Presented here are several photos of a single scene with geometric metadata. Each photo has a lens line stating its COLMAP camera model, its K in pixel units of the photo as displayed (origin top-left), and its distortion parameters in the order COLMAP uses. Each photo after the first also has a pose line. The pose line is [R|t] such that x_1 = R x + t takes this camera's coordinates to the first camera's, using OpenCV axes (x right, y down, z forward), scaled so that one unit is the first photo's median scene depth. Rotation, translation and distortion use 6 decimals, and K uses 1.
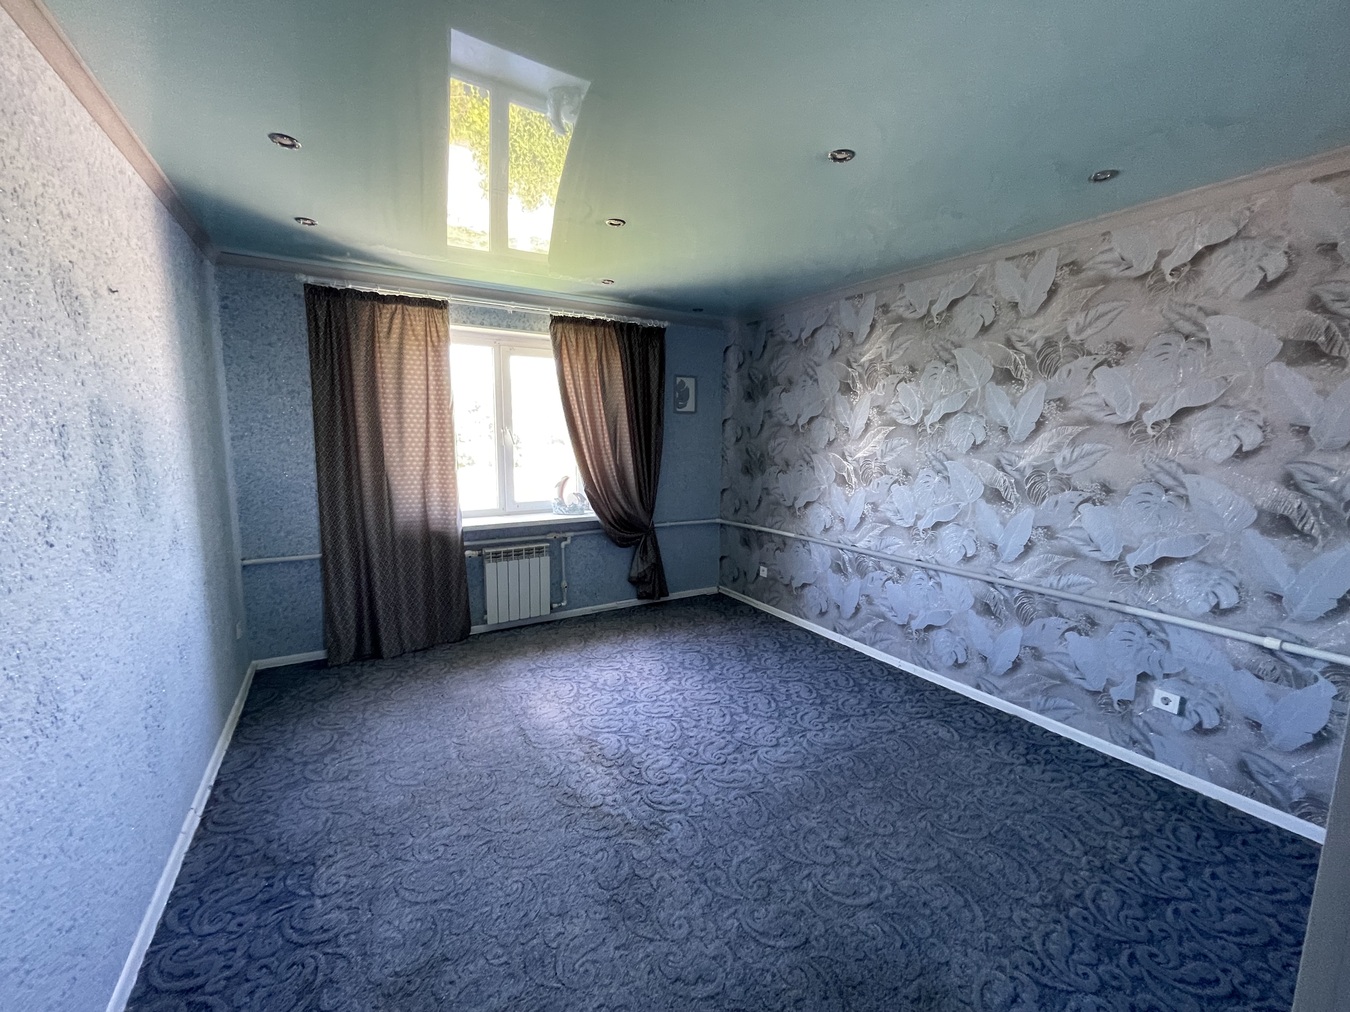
lens RADIAL K [[553.8, 0, 671.1], [0, 553.8, 502.2], [0, 0, 1]] dist [0.000374, 0.000123]
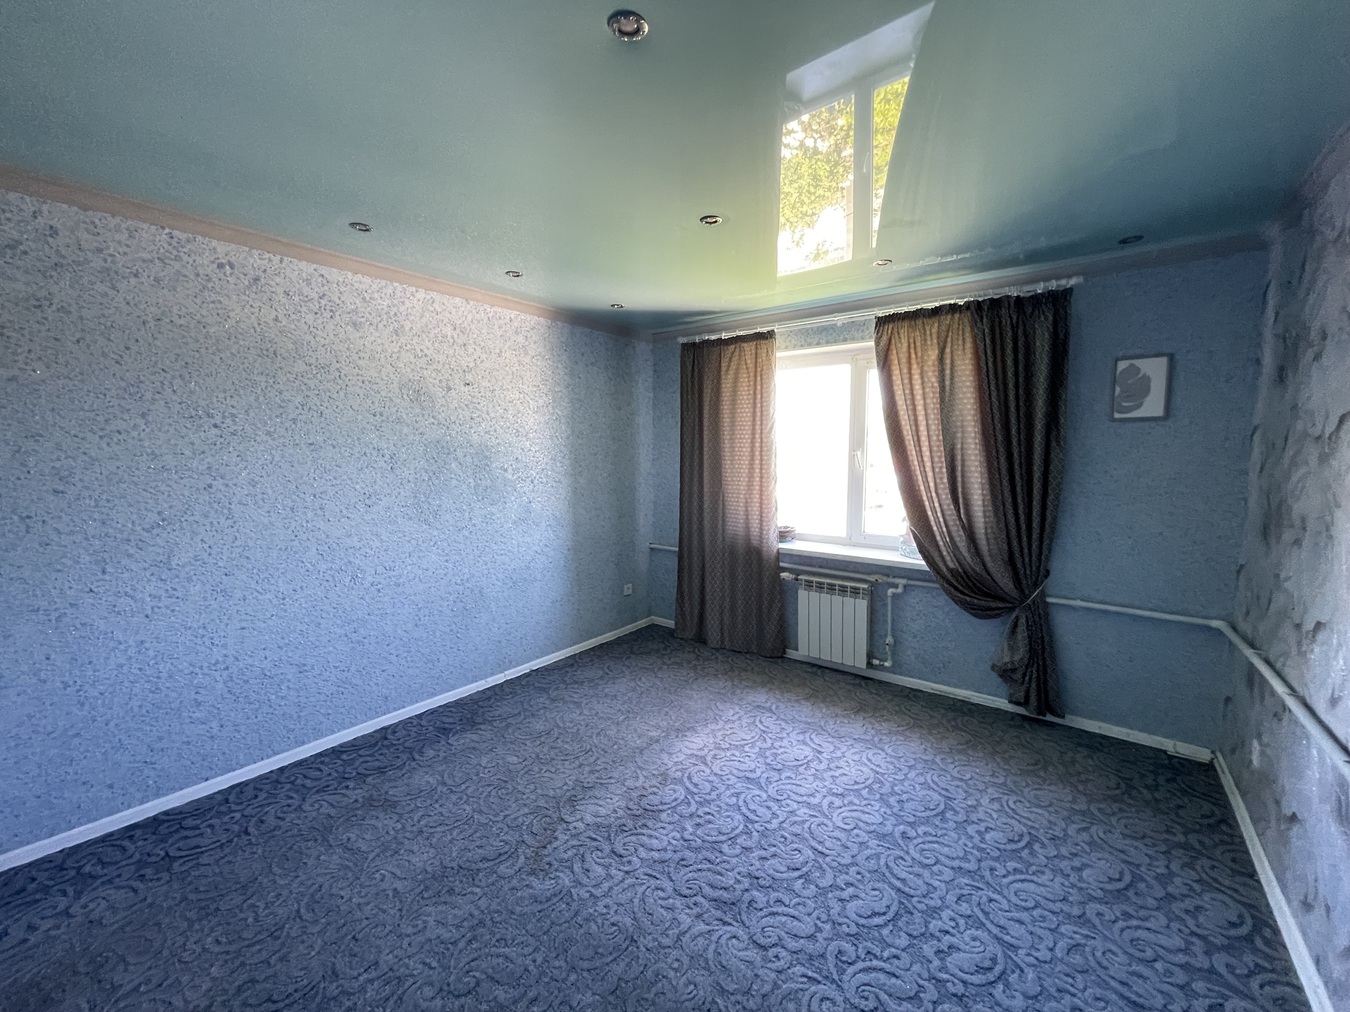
lens RADIAL K [[553.8, 0, 671.1], [0, 553.8, 502.2], [0, 0, 1]] dist [0.000374, 0.000123]
pose [[0.367880, 0.076914, -0.926687, 0.471323], [-0.112007, 0.992982, 0.037951, -0.053697], [0.923103, 0.089834, 0.373913, 0.417335]]
